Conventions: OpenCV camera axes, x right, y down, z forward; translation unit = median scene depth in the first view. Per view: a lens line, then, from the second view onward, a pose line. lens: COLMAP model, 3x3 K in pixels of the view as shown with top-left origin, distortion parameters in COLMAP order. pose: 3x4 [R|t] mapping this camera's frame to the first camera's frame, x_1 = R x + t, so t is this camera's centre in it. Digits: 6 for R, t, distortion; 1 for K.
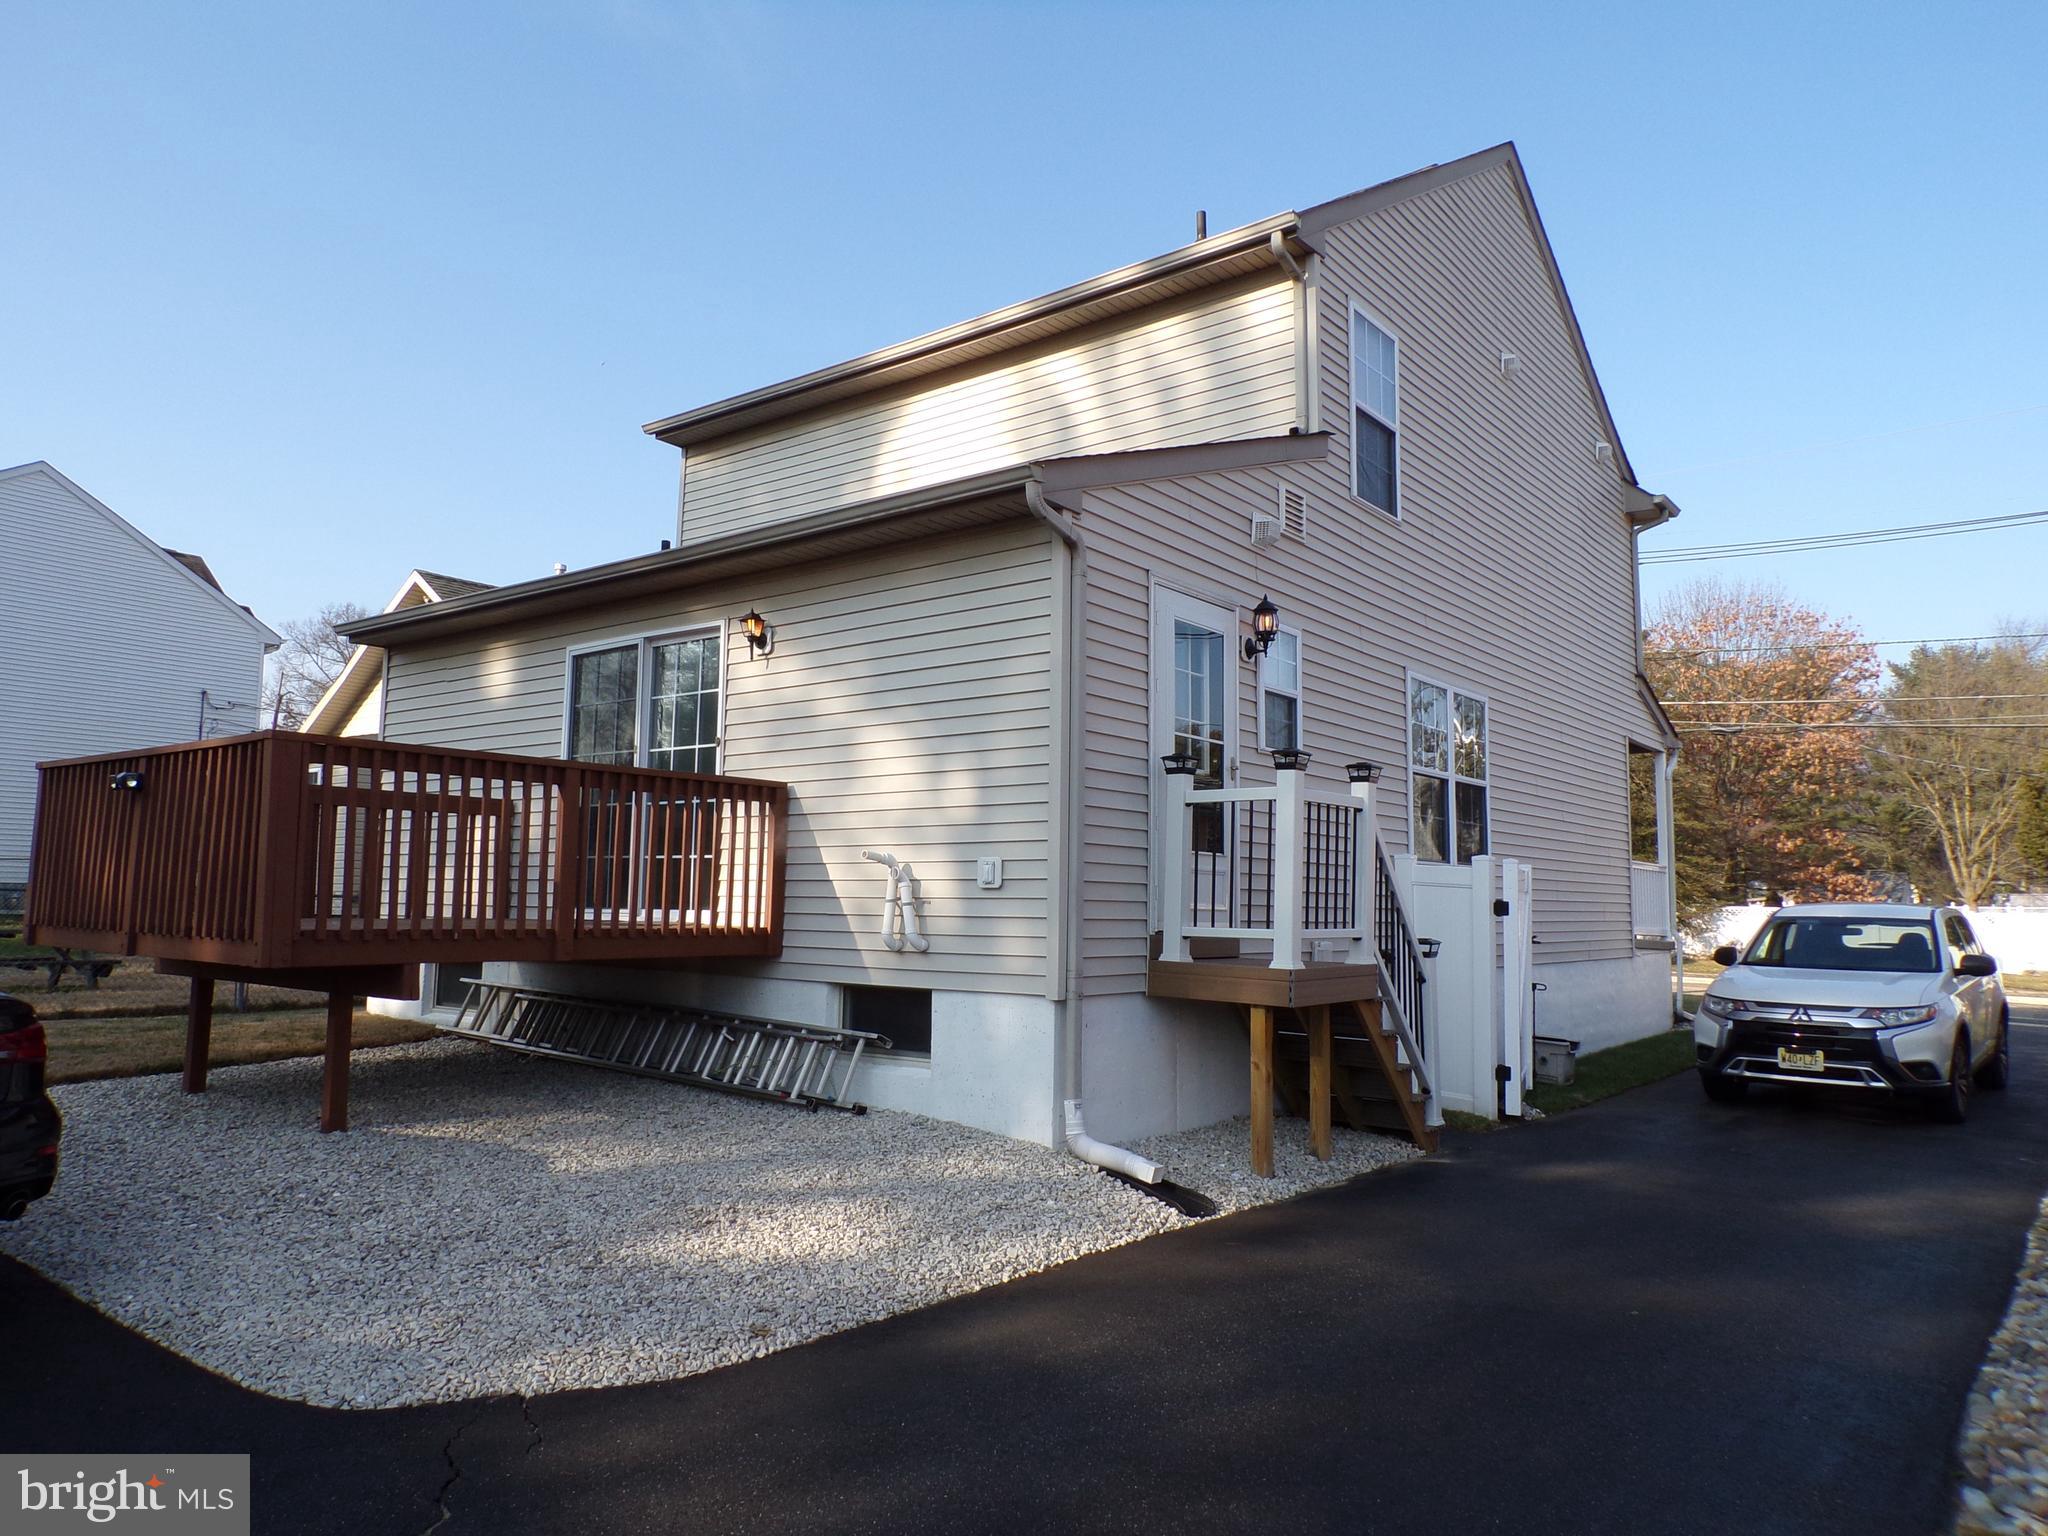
lens RADIAL K [[1383.1, 0, 1024.0], [0, 1383.1, 768.0], [0, 0, 1]] dist [-0.012149, 0.018430]
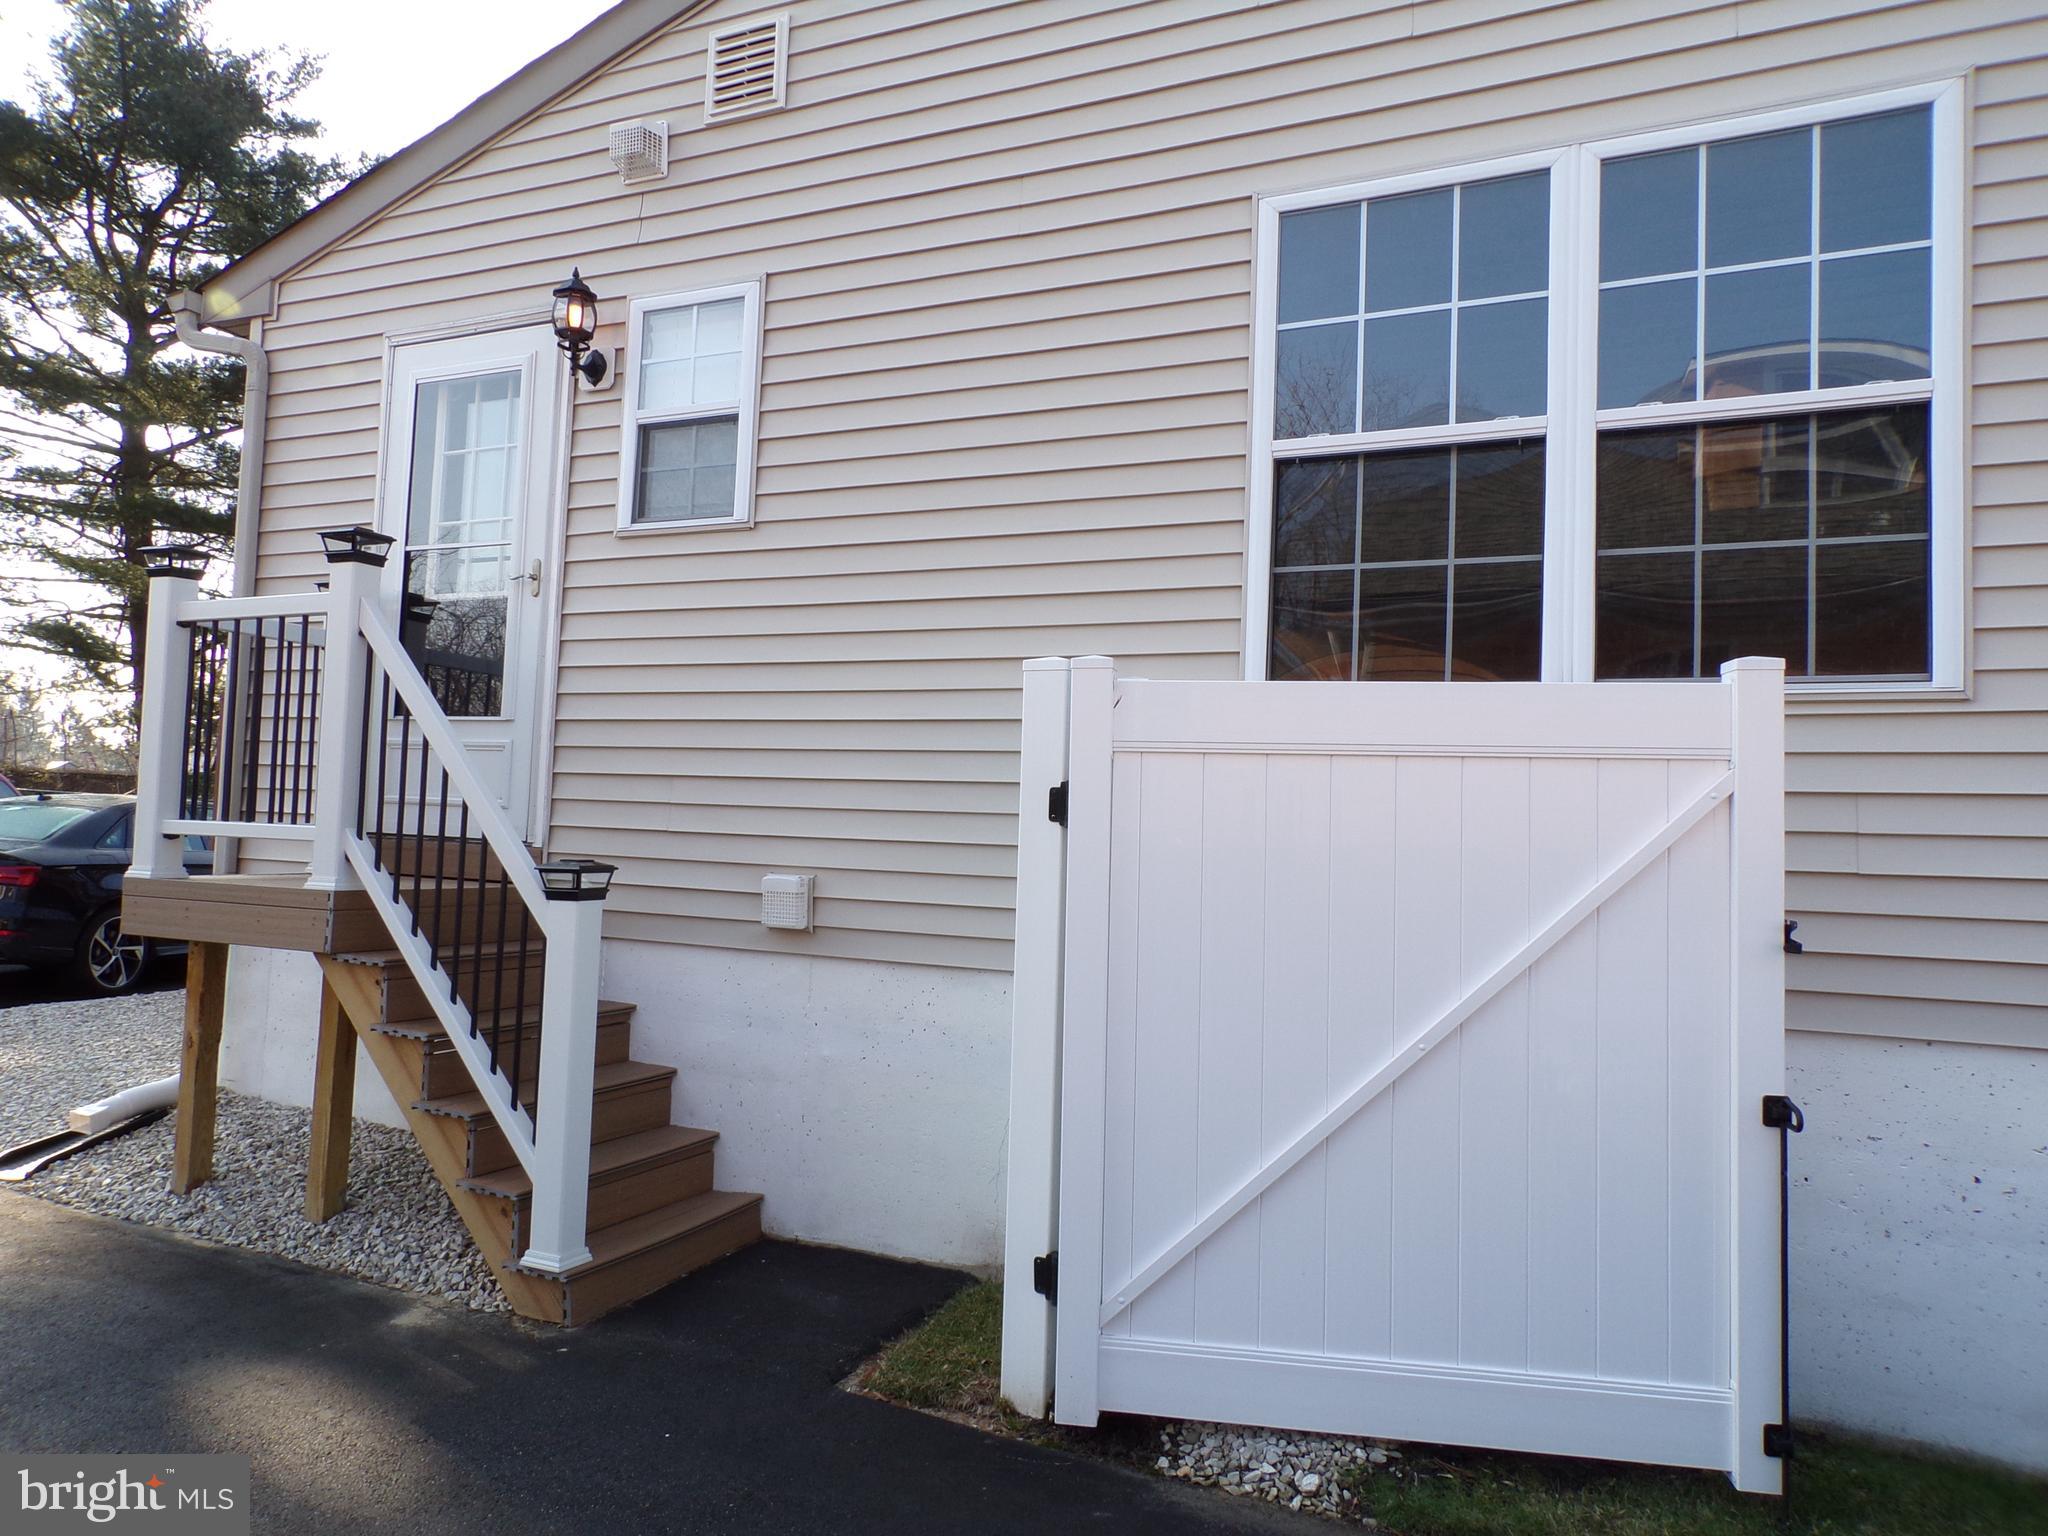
lens RADIAL K [[1383.1, 0, 1024.0], [0, 1383.1, 768.0], [0, 0, 1]] dist [-0.012149, 0.018430]
pose [[0.242141, -0.064945, -0.968065, 0.844542], [0.061377, 0.996784, -0.051519, 0.138155], [0.968298, -0.046942, 0.245348, 1.128719]]
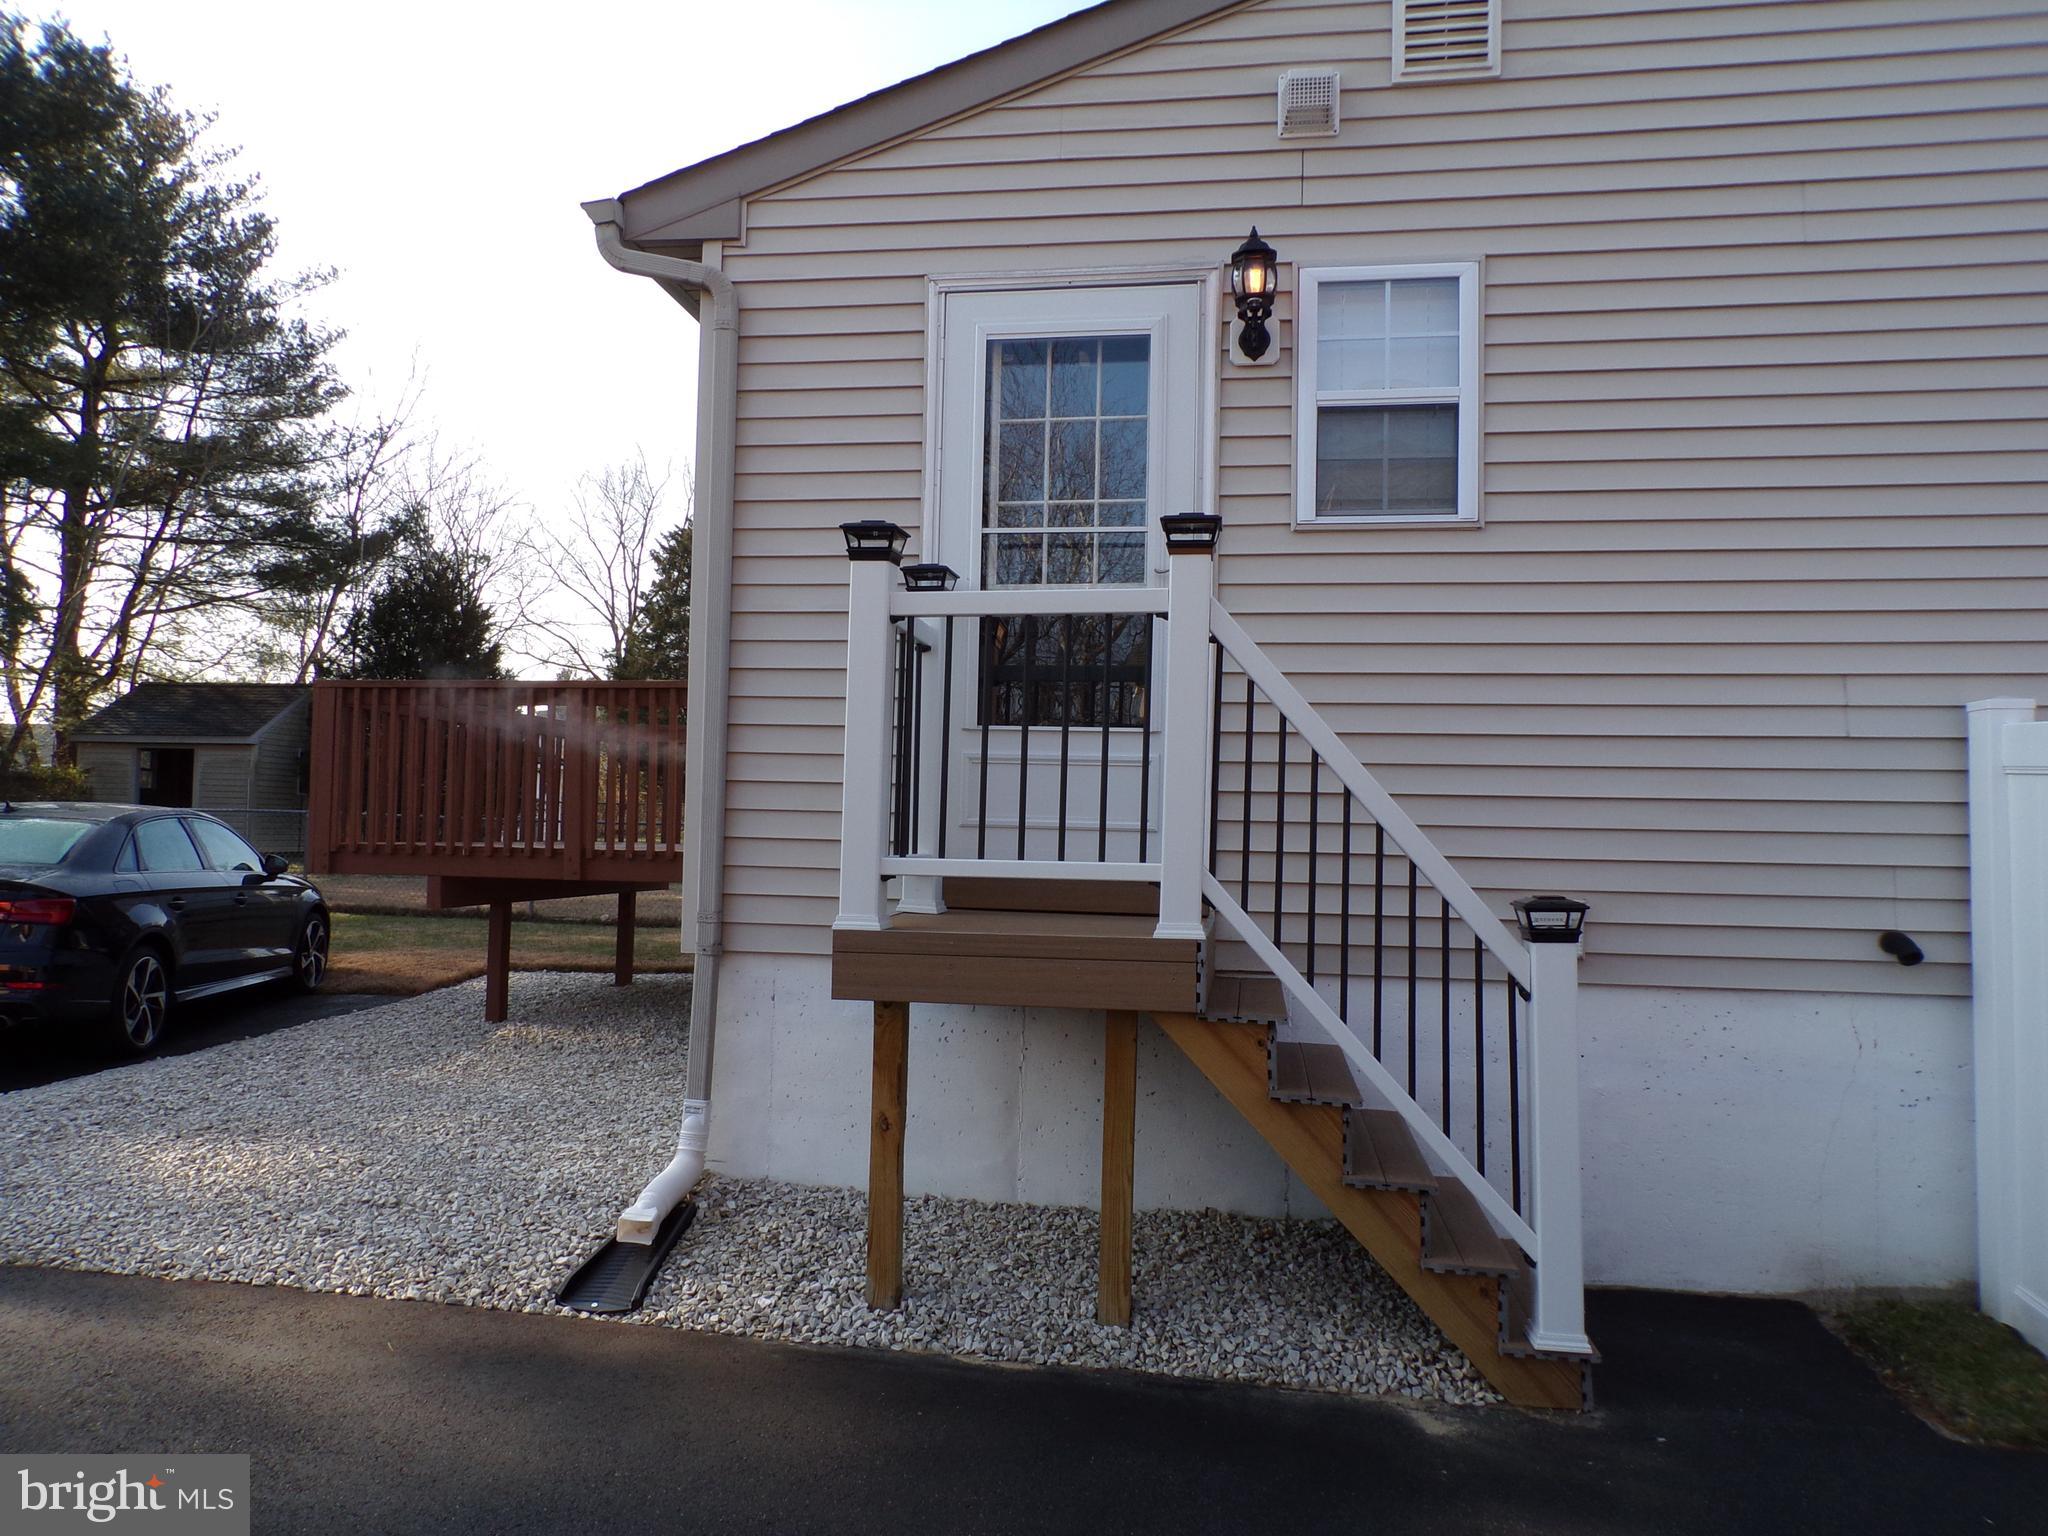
lens RADIAL K [[1412.3, 0, 1020.3], [0, 1412.3, 748.9], [0, 0, 1]] dist [0.006106, -0.003068]
pose [[0.487798, -0.057459, -0.871064, 0.641762], [0.076920, 0.996779, -0.022676, 0.083245], [0.869561, -0.055941, 0.490647, 0.713423]]
